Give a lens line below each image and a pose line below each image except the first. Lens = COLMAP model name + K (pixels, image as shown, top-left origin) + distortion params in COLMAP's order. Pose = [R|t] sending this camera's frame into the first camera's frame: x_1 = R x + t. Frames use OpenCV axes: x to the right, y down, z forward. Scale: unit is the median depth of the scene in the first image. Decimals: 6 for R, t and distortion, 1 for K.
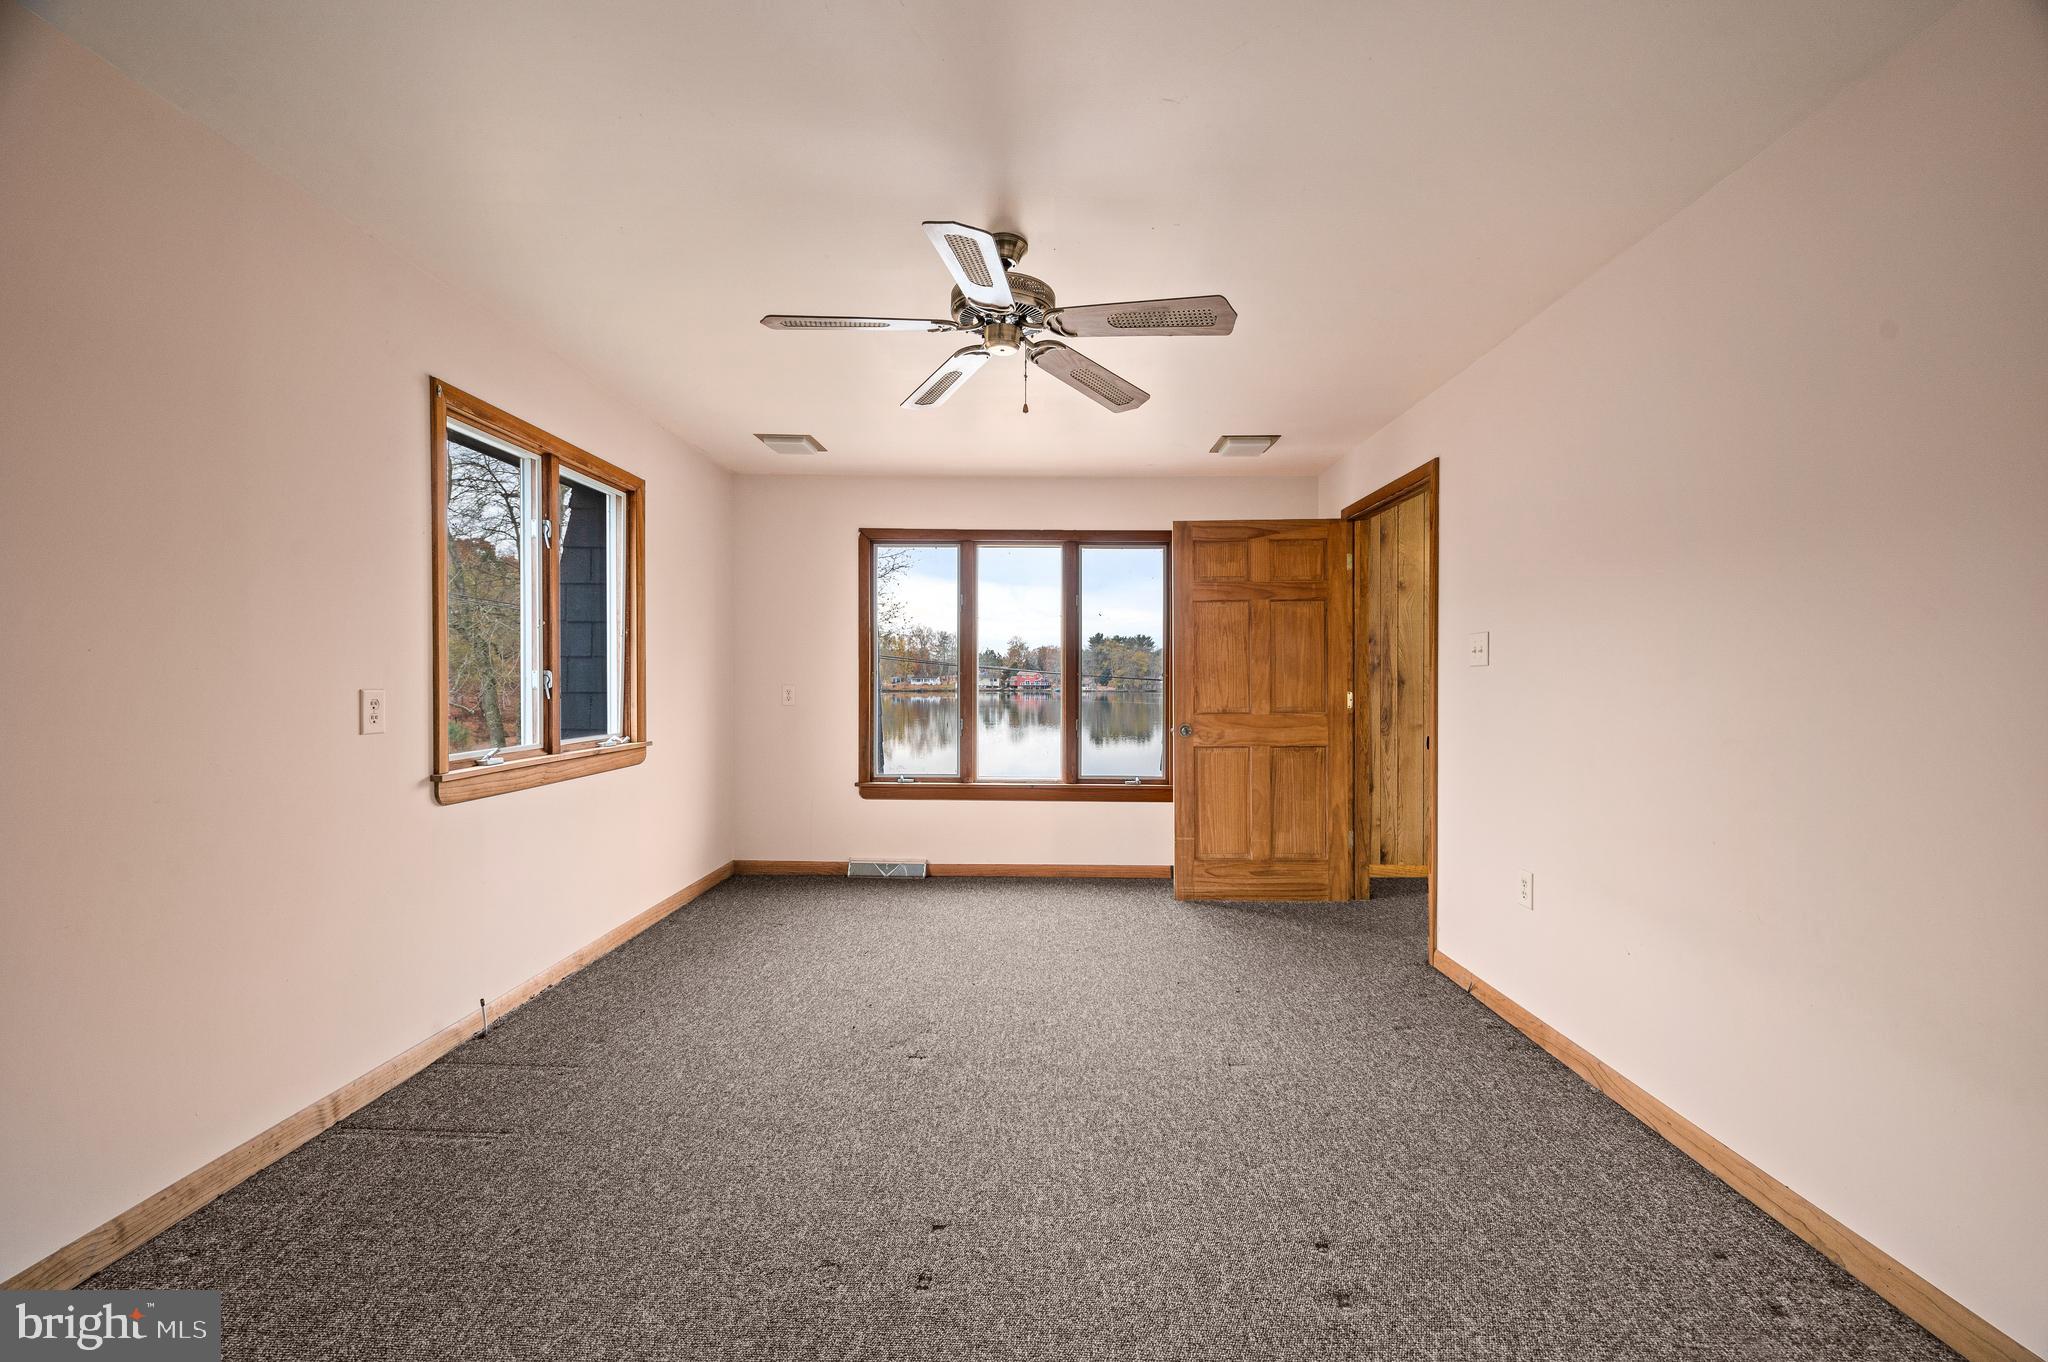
lens RADIAL K [[802.3, 0, 1024.7], [0, 802.3, 681.4], [0, 0, 1]] dist [-0.001602, -0.000099]
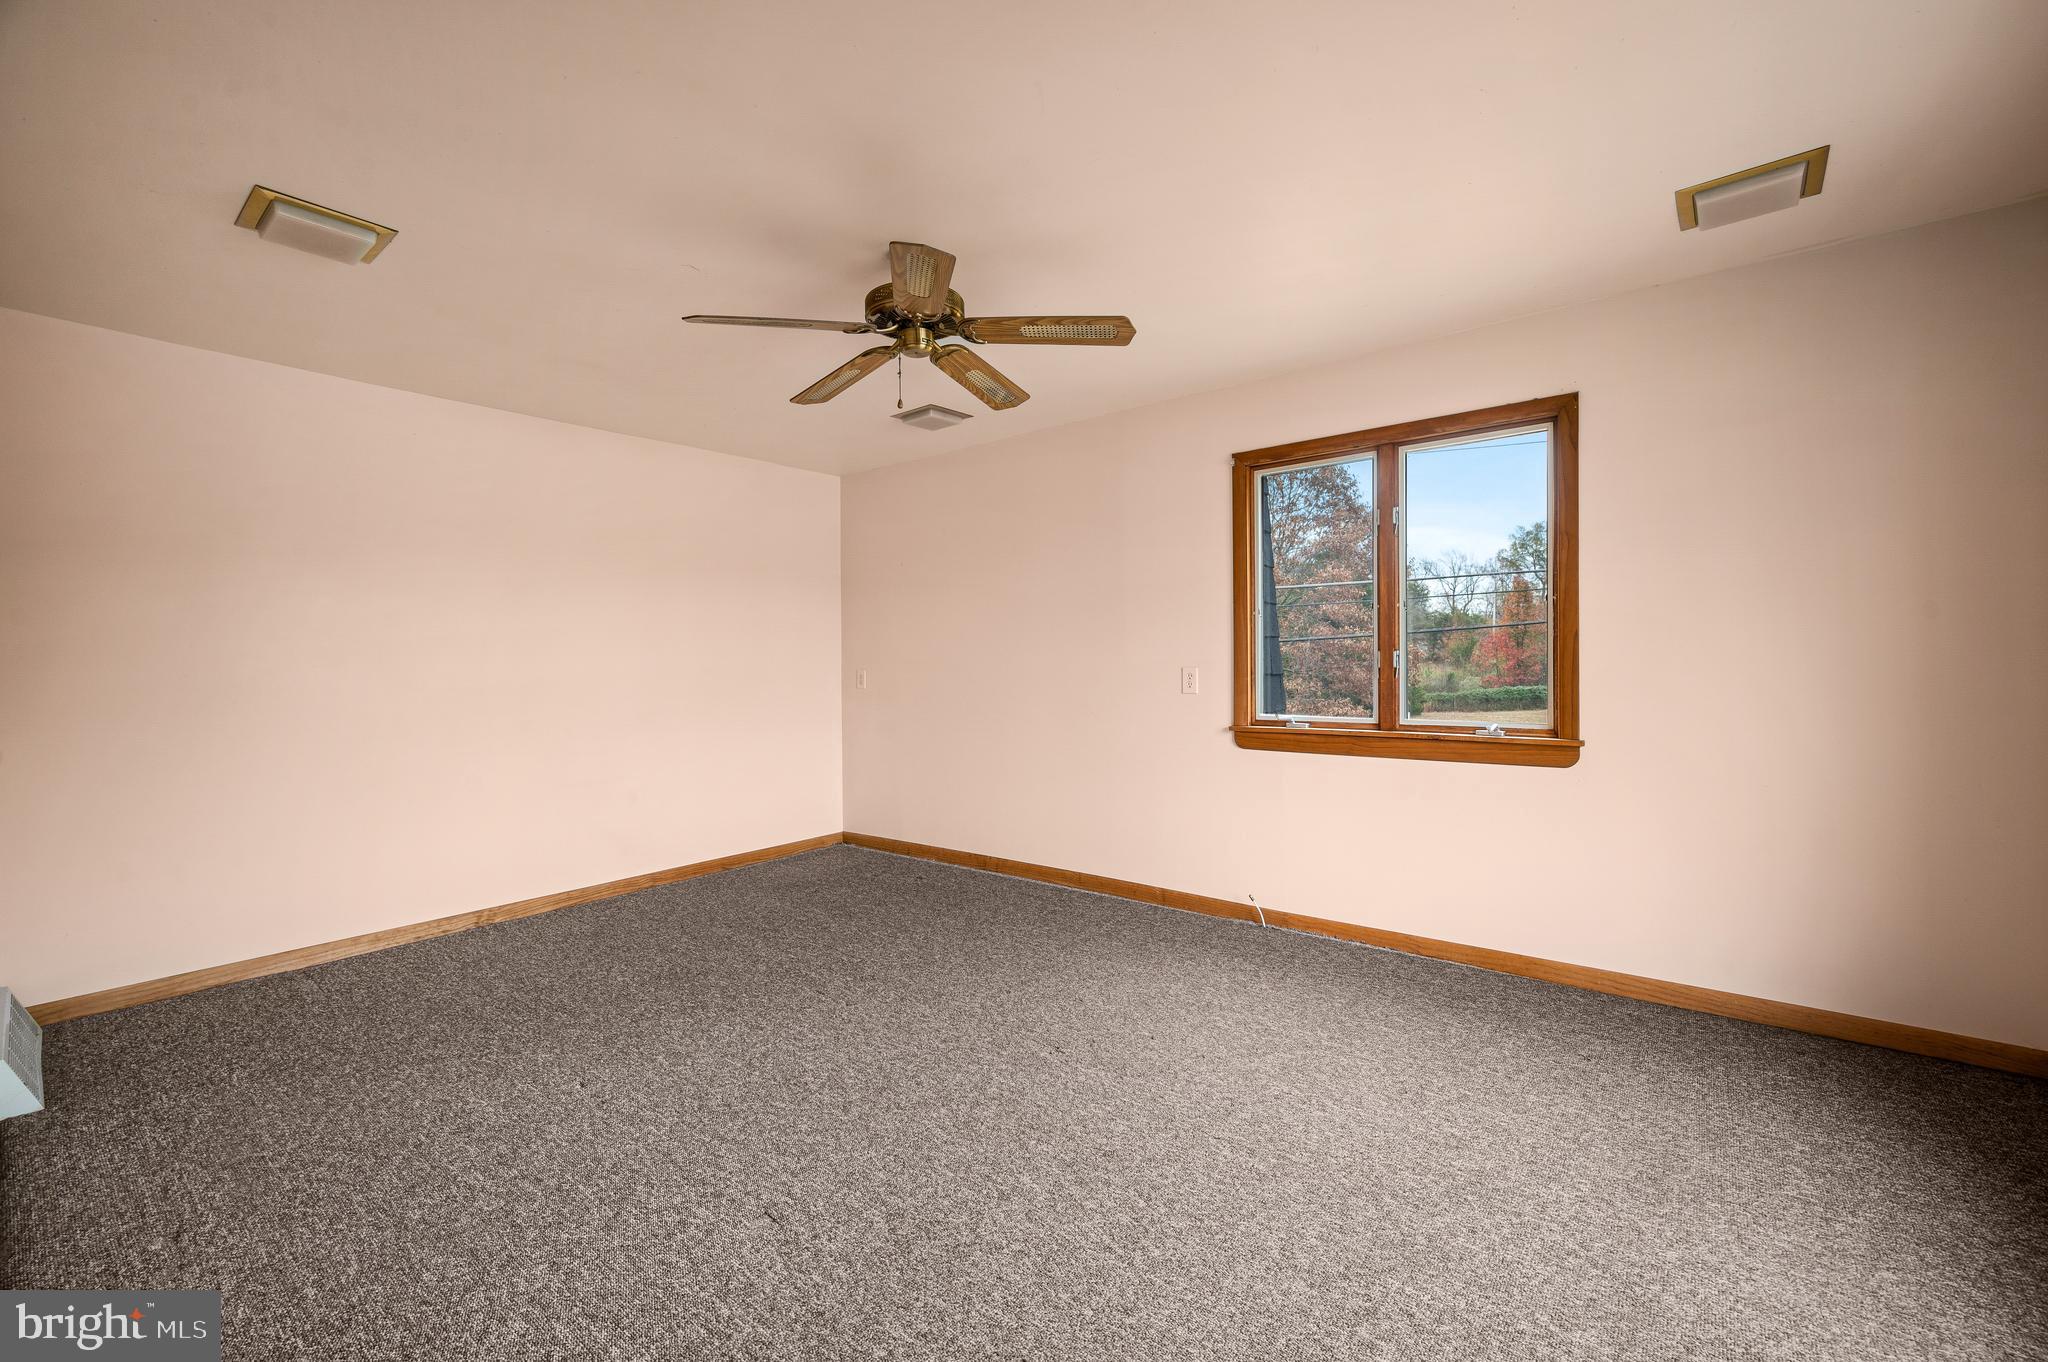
lens RADIAL K [[802.3, 0, 1020.5], [0, 802.3, 674.1], [0, 0, 1]] dist [-0.001602, -0.000099]
pose [[-0.603729, 0.018249, -0.796980, 0.520893], [0.011387, 0.999833, 0.014267, -0.002792], [0.797108, -0.000462, -0.603837, 1.232849]]
